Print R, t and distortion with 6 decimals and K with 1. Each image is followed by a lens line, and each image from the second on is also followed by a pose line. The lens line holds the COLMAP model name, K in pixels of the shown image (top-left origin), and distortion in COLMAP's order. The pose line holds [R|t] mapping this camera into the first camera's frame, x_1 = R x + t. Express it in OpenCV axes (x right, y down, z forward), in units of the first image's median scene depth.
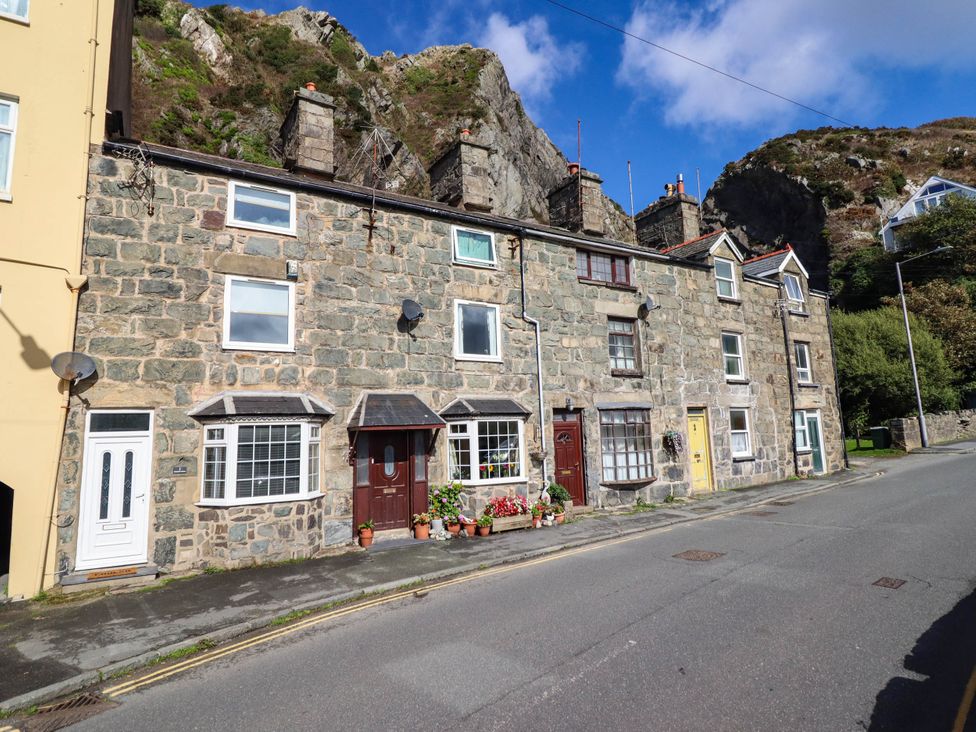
lens RADIAL K [[500.5, 0, 485.2], [0, 500.5, 352.5], [0, 0, 1]] dist [-0.000564, -0.013575]
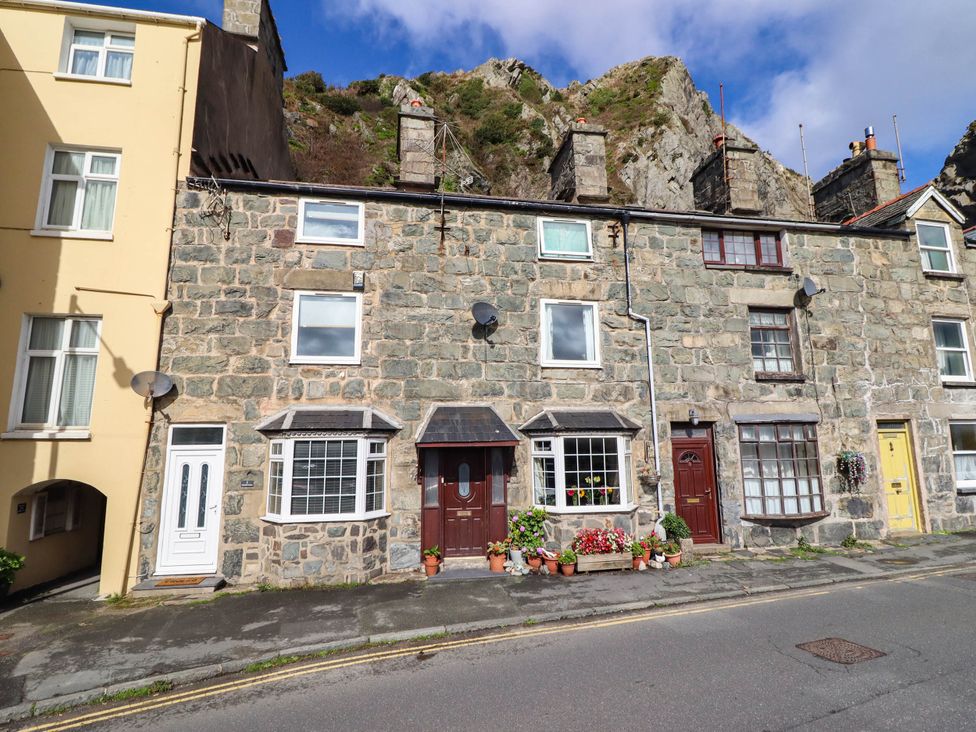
lens RADIAL K [[491.1, 0, 490.1], [0, 491.1, 353.8], [0, 0, 1]] dist [-0.001594, -0.010200]
pose [[0.942723, -0.041270, -0.331013, 0.147973], [0.035659, 0.999099, -0.023008, 0.008222], [0.331664, 0.009887, 0.943346, 0.158595]]
